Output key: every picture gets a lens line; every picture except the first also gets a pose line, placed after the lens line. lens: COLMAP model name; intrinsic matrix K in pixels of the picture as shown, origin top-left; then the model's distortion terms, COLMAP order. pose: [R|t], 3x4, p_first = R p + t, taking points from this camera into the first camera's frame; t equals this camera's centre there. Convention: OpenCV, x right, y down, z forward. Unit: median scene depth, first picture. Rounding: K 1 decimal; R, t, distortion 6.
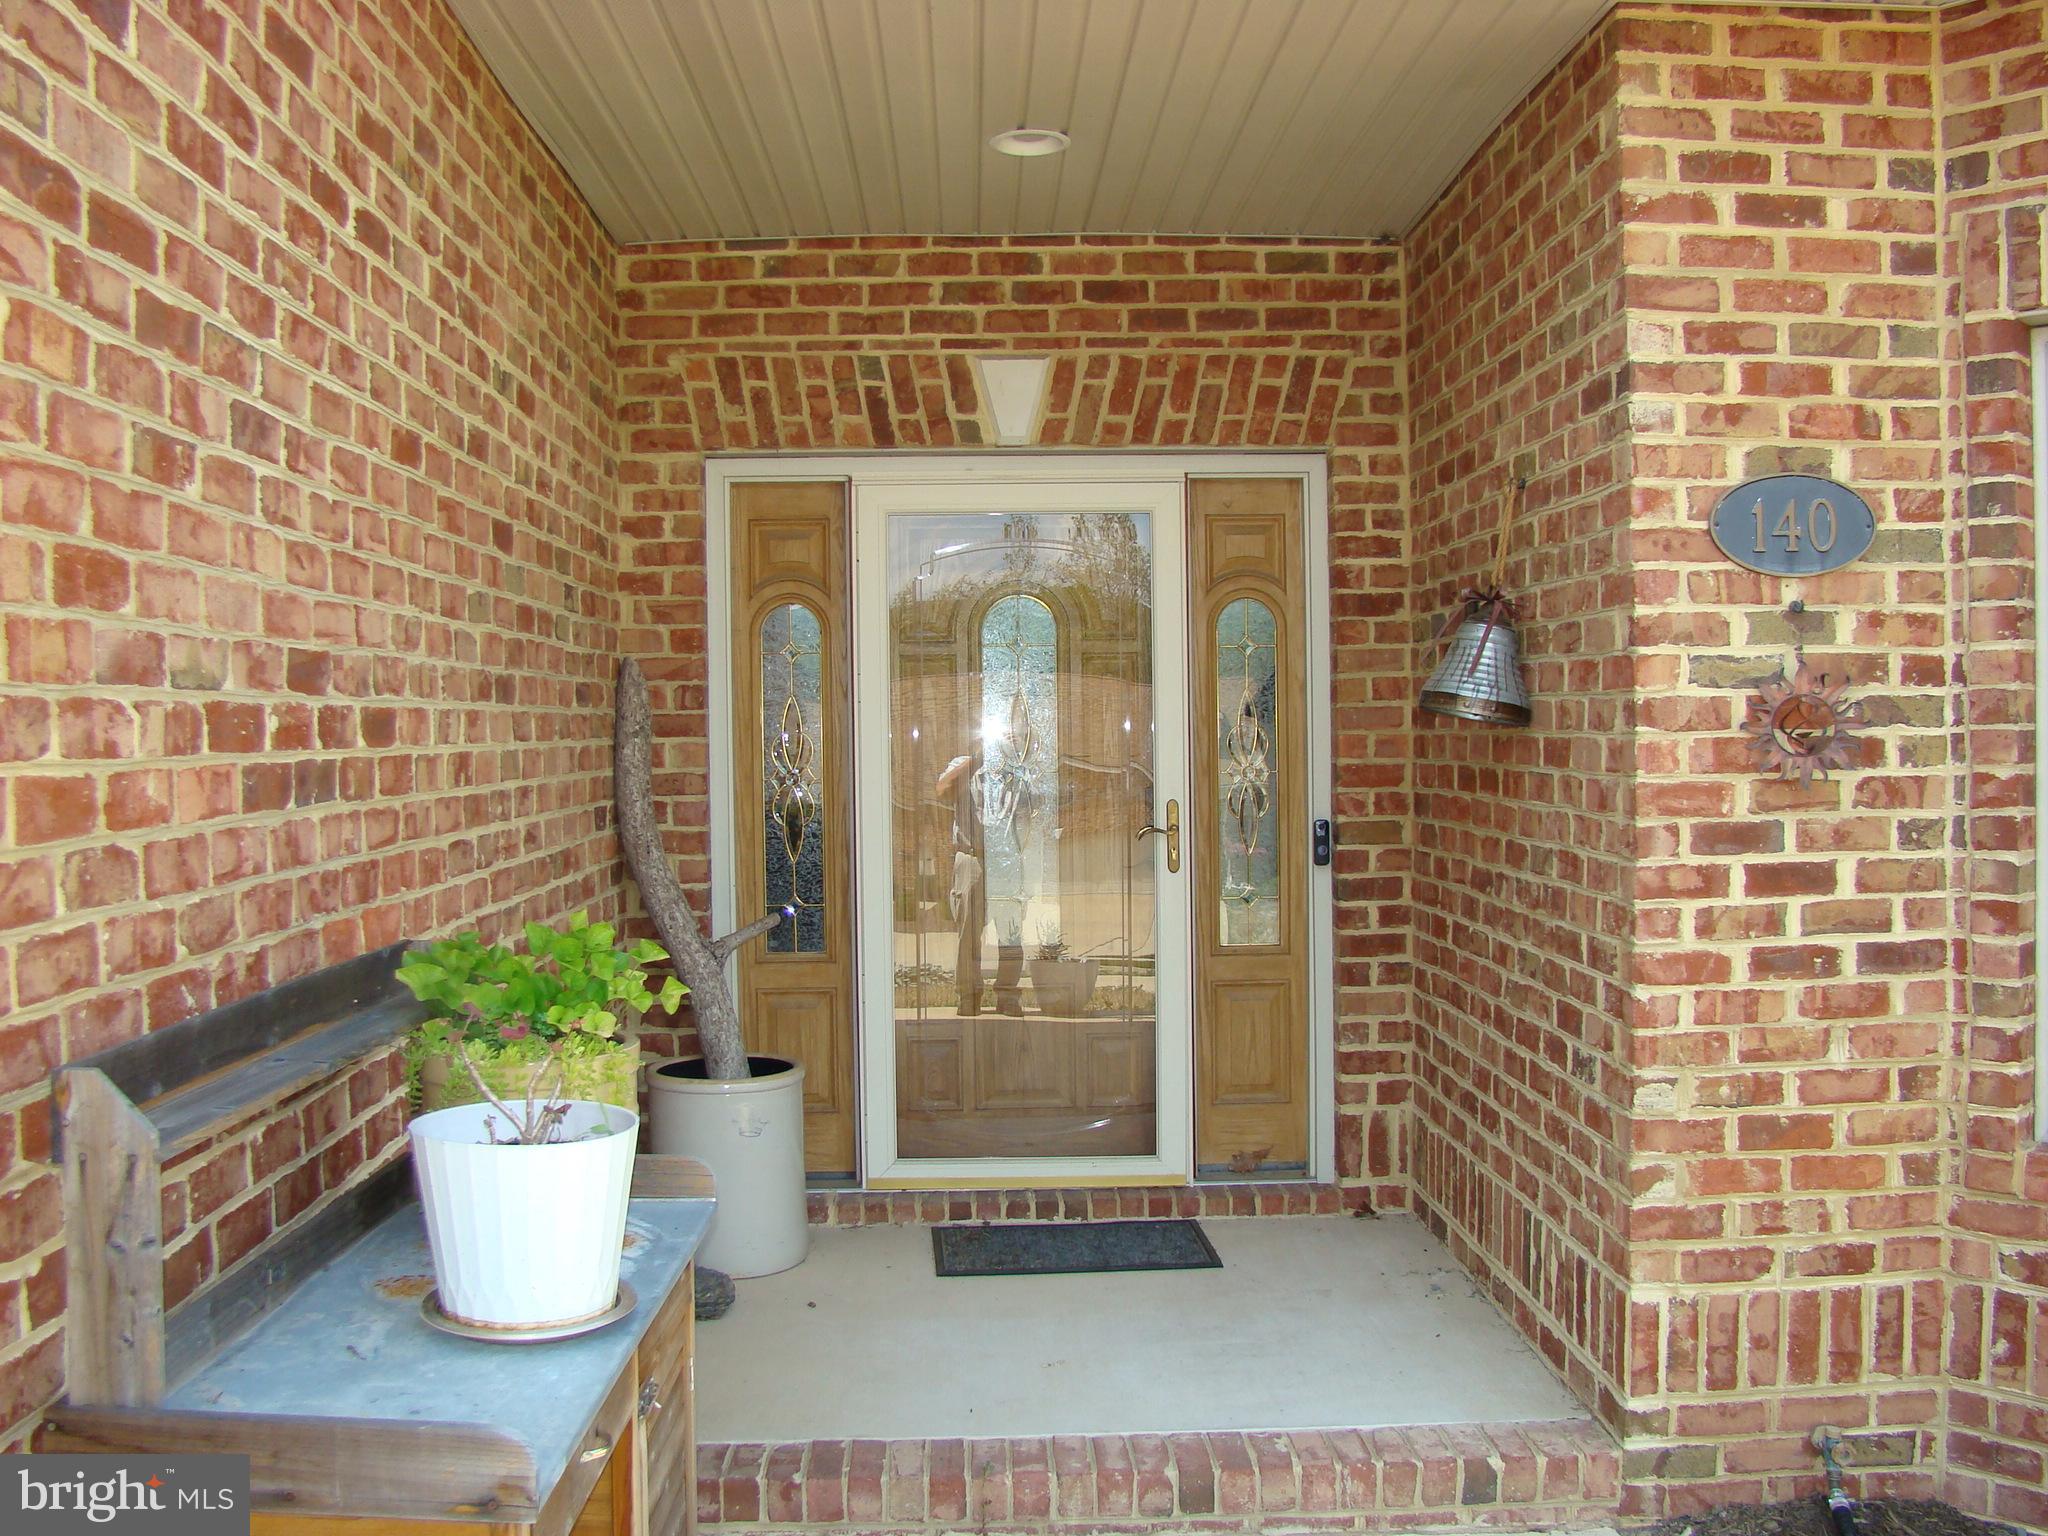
lens RADIAL K [[1897.4, 0, 1024.0], [0, 1897.4, 768.0], [0, 0, 1]] dist [-0.126147, 0.023281]
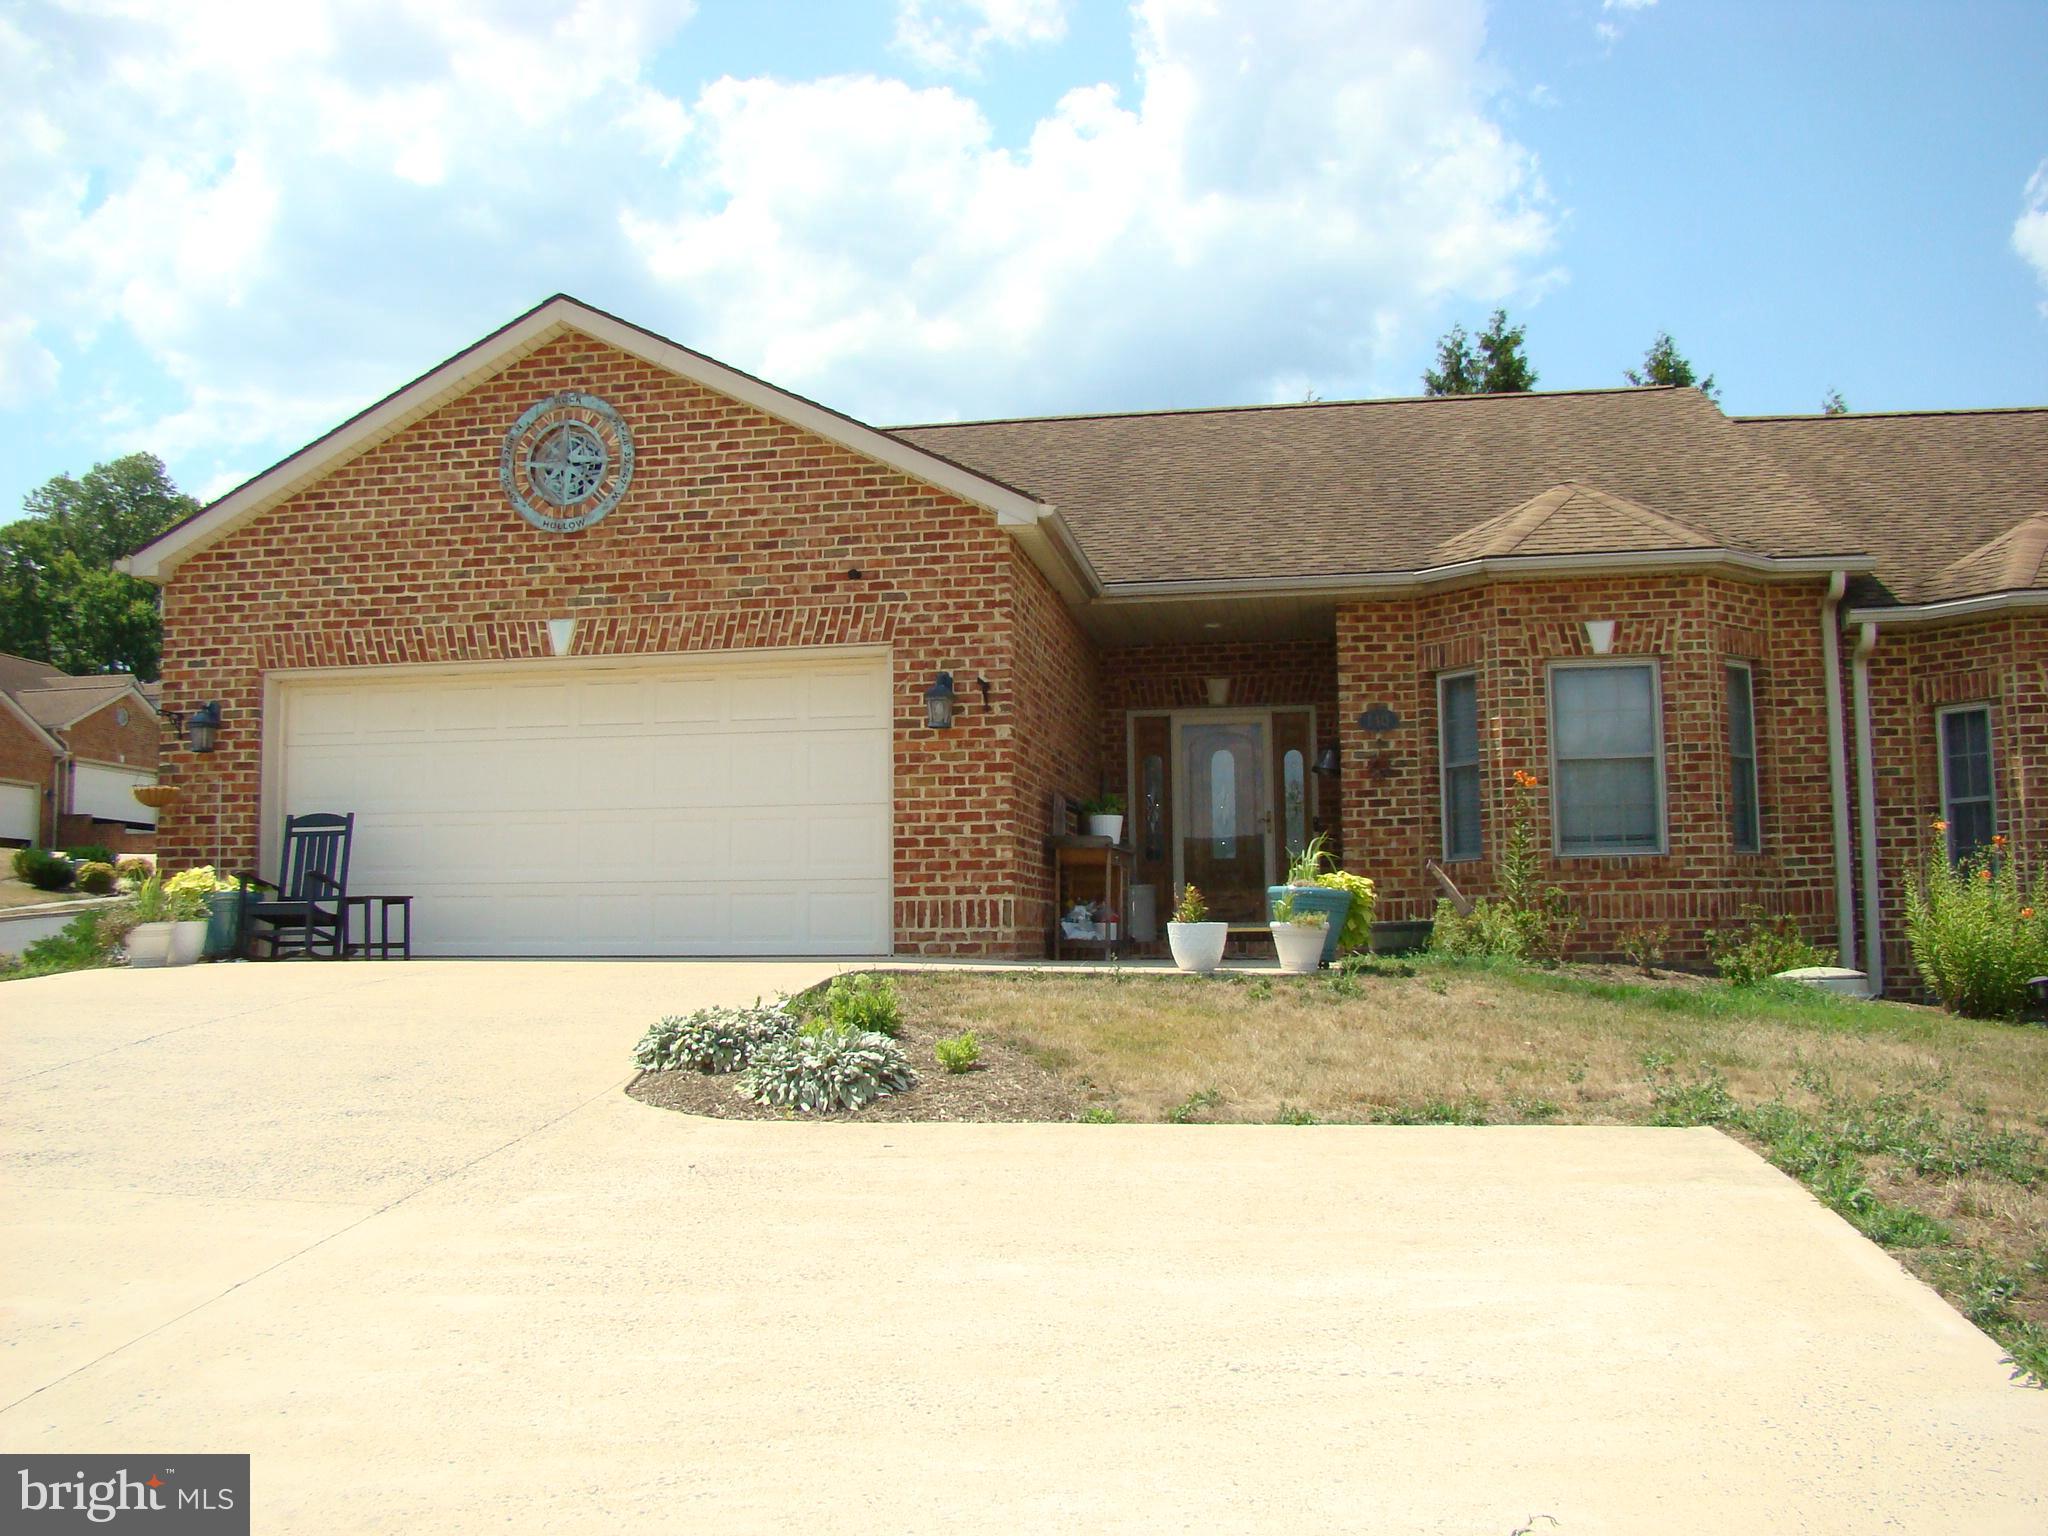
lens RADIAL K [[1897.4, 0, 1024.0], [0, 1897.4, 768.0], [0, 0, 1]] dist [-0.126147, 0.023281]
pose [[0.978992, -0.018104, -0.203092, 0.495029], [-0.006266, 0.992909, -0.118715, 0.500594], [0.203801, 0.117494, 0.971936, -3.399279]]
